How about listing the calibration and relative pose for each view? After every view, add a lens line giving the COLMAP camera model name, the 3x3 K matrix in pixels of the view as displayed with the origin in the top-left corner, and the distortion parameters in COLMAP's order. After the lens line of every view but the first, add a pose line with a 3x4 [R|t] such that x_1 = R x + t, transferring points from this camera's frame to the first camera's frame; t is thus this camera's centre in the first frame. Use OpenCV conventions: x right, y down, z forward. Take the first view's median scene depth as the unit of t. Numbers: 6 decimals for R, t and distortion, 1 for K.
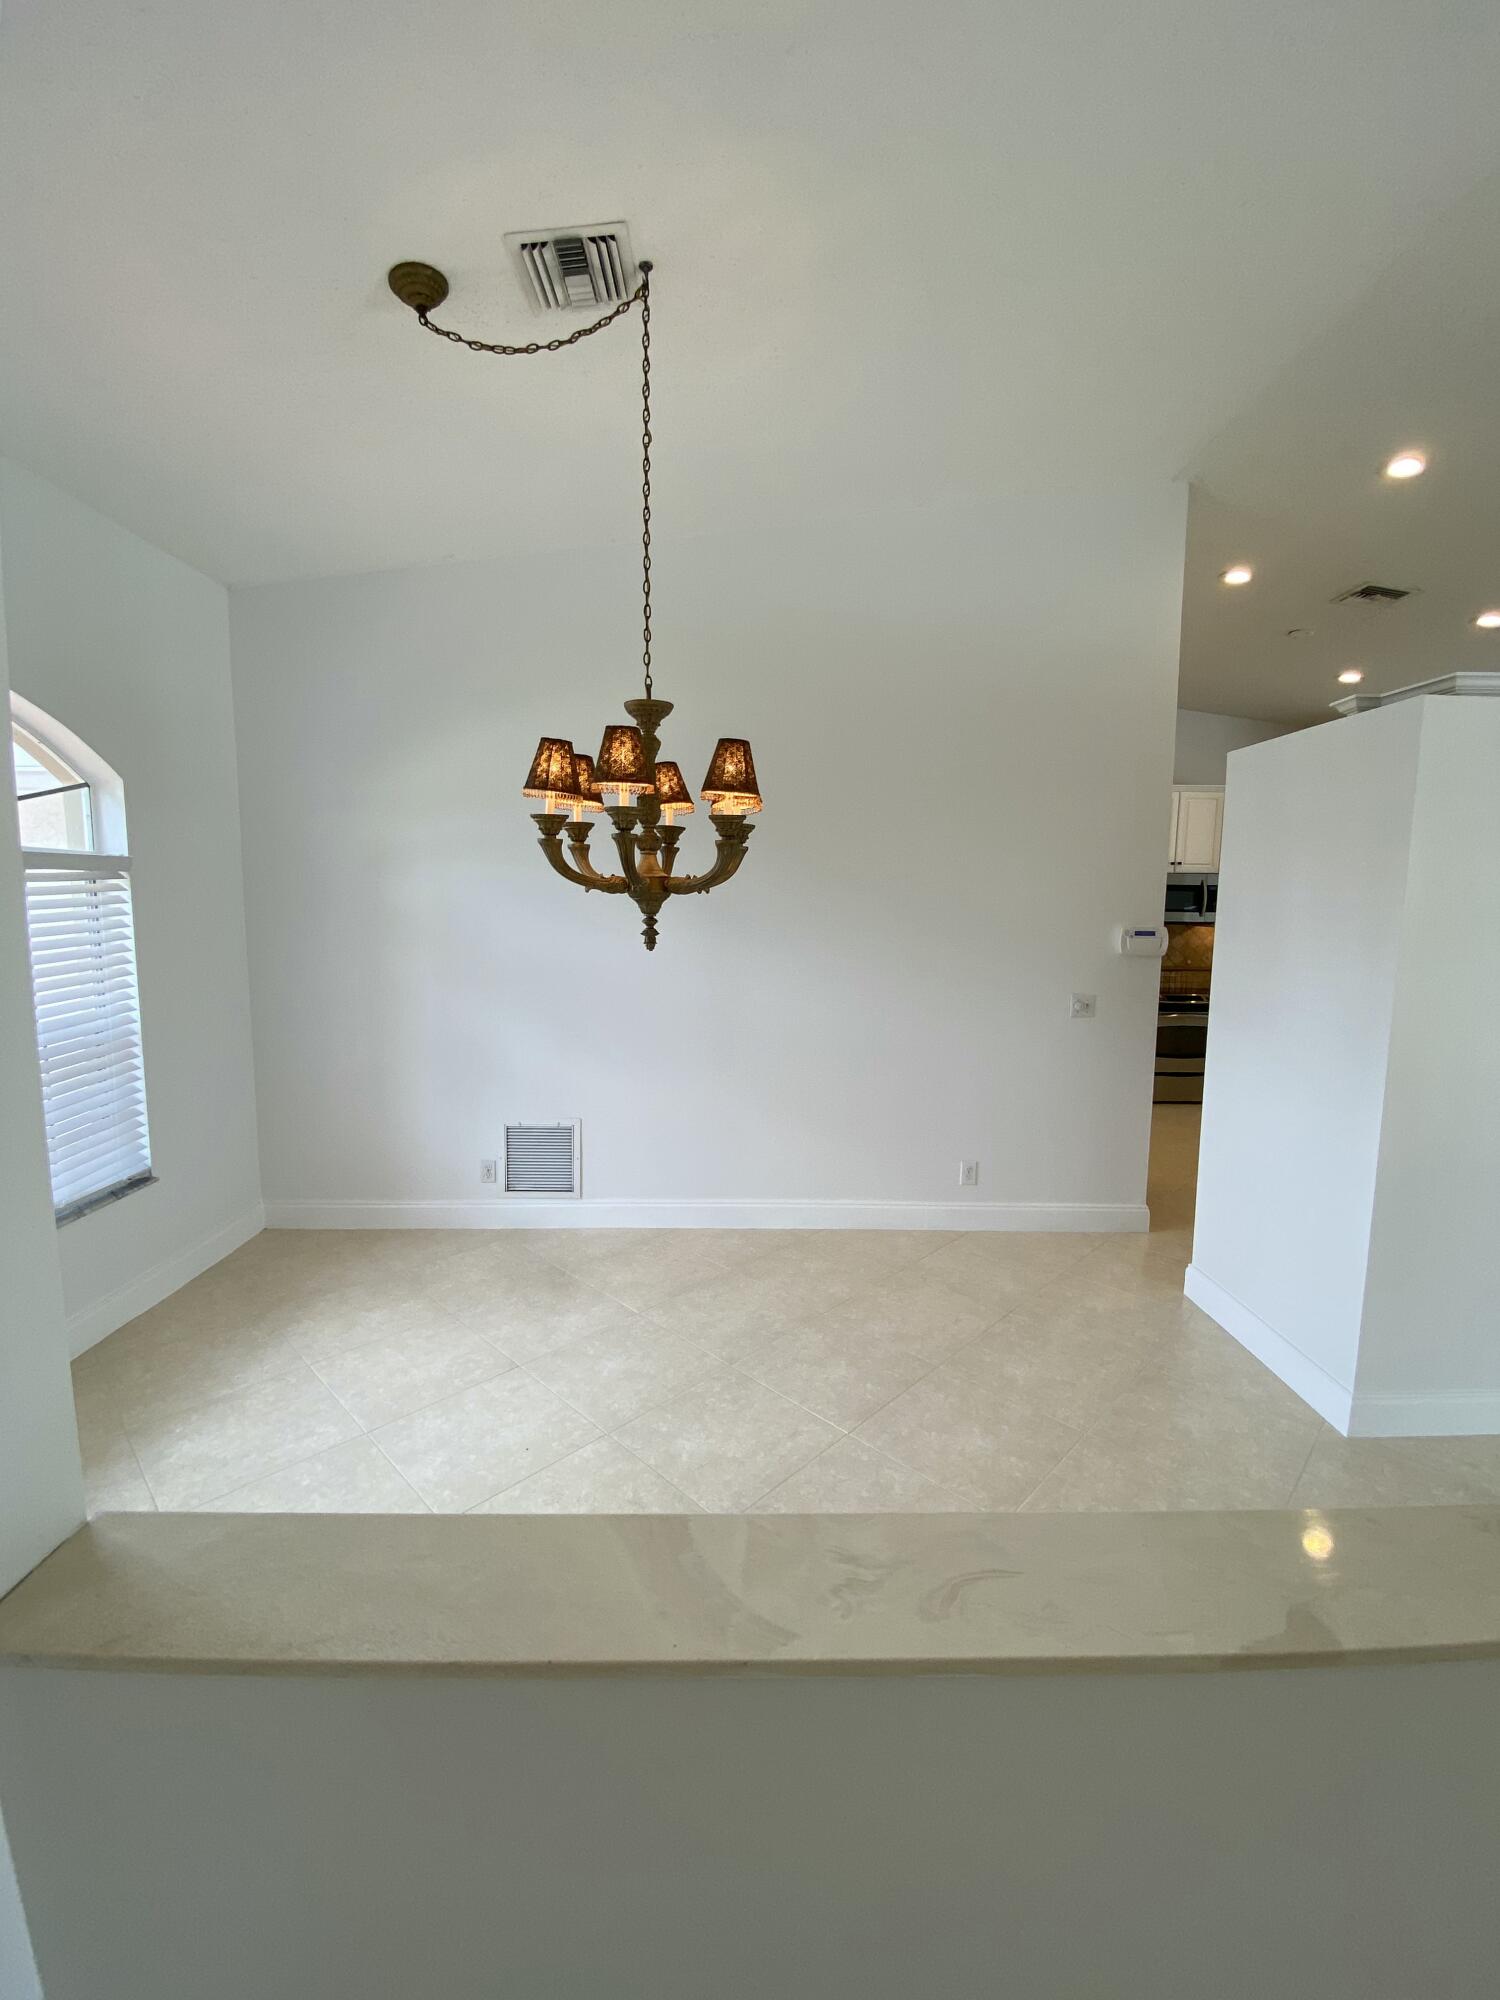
lens RADIAL K [[809.0, 0, 749.5], [0, 809.0, 995.5], [0, 0, 1]] dist [0.045605, -0.041196]
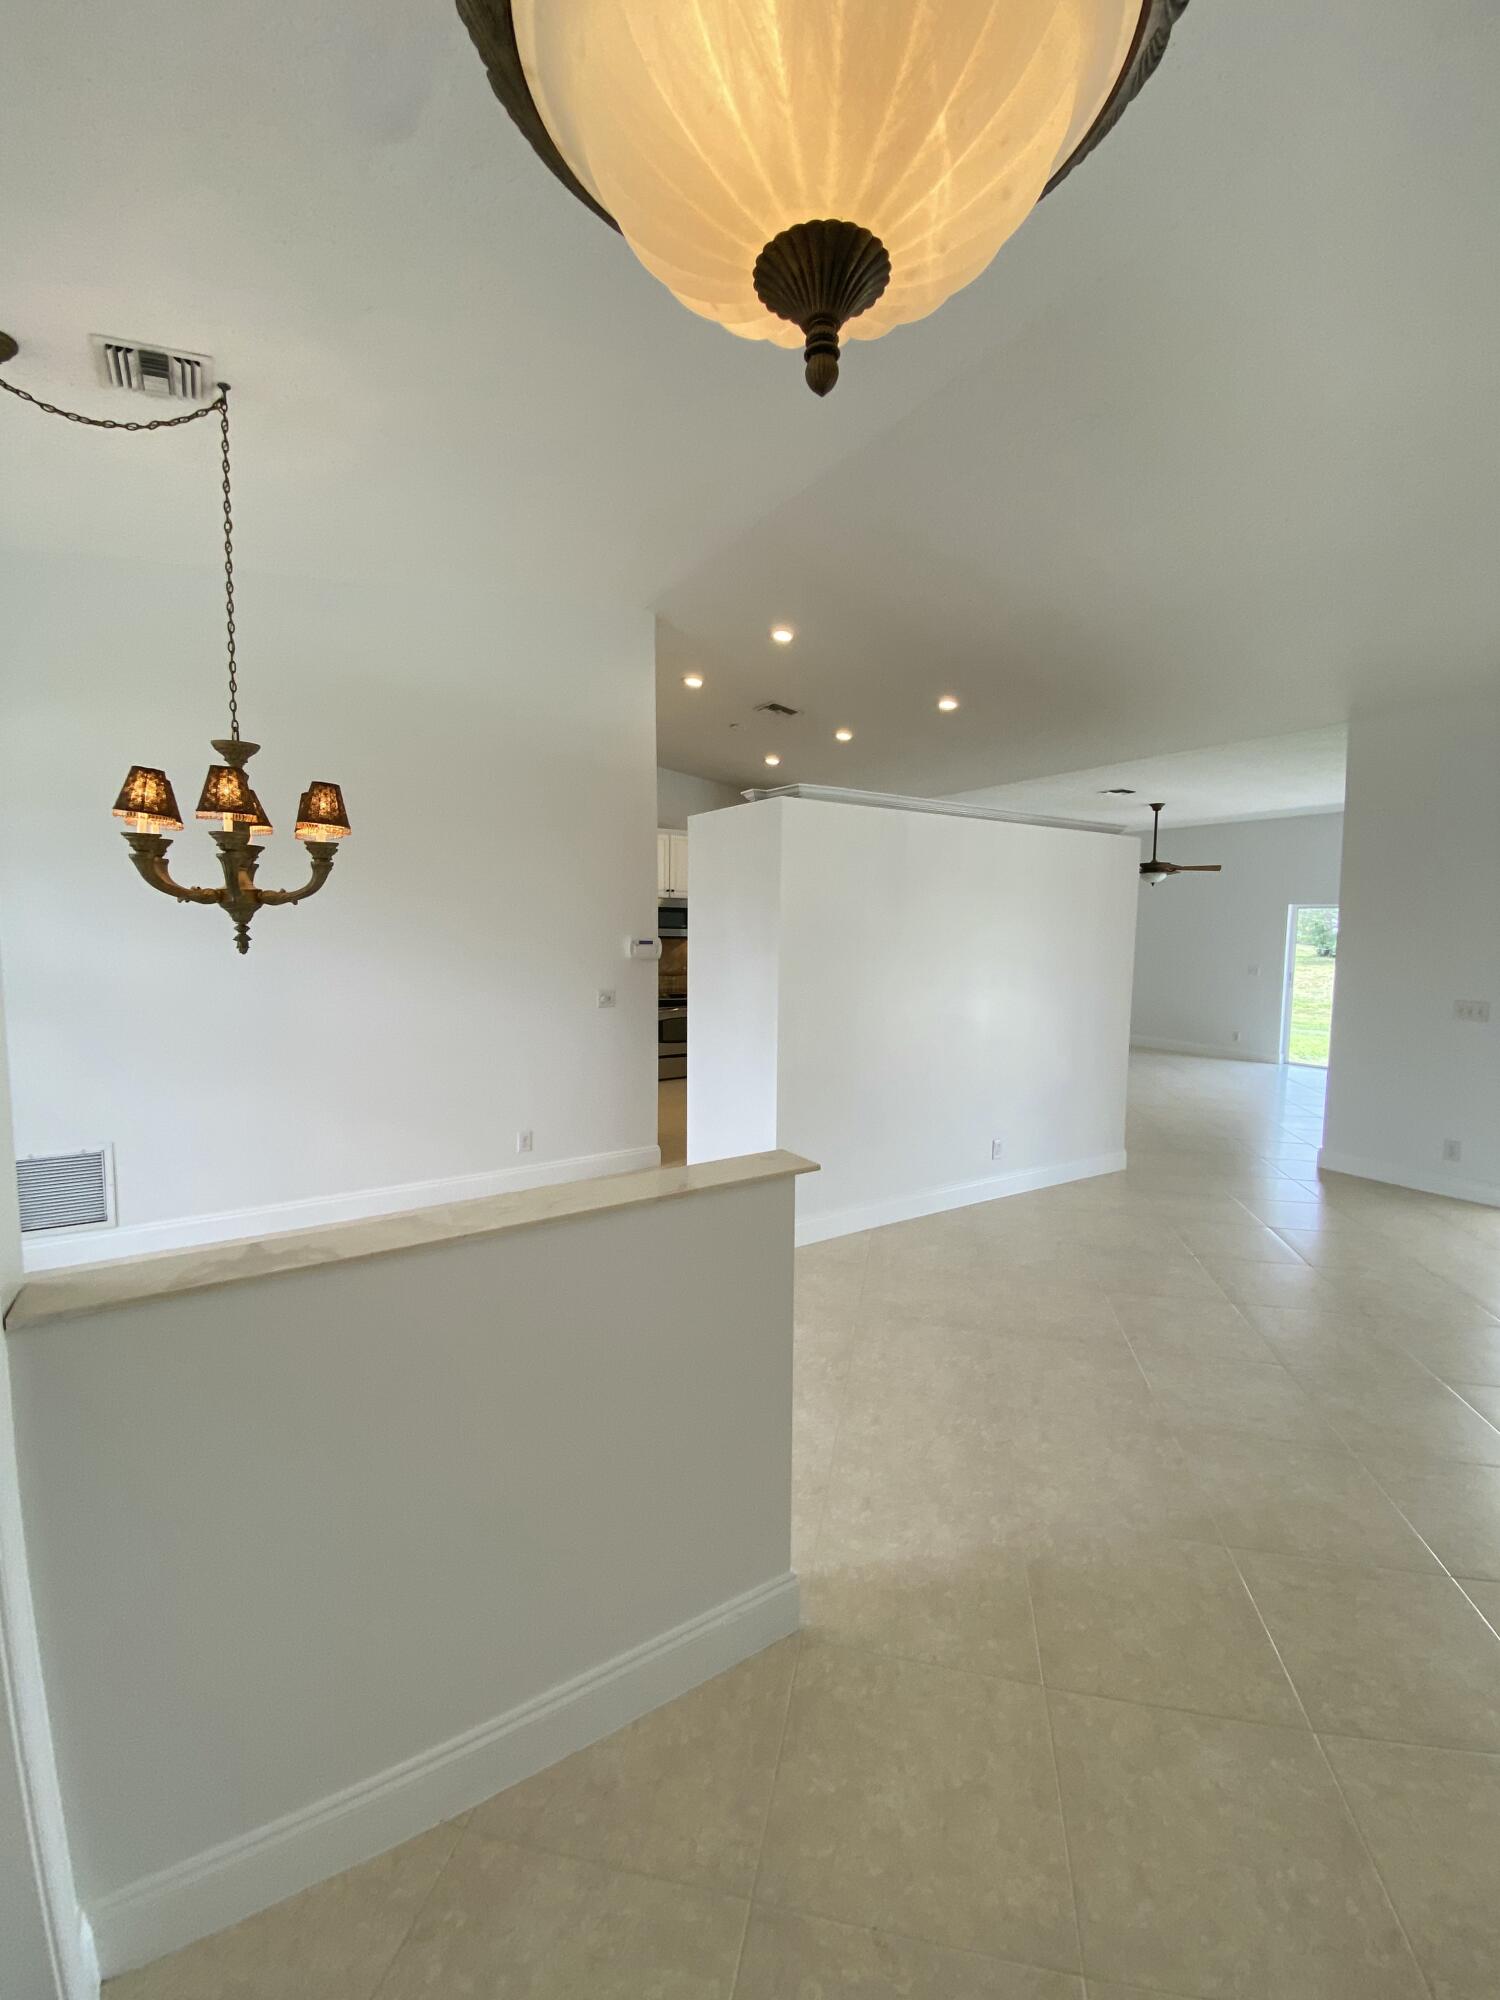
lens RADIAL K [[809.0, 0, 749.5], [0, 809.0, 995.5], [0, 0, 1]] dist [0.045605, -0.041196]
pose [[0.847599, -0.043912, 0.528818, -0.131336], [0.056849, 0.998349, -0.008217, 0.053652], [-0.527584, 0.037028, 0.848696, -0.362584]]
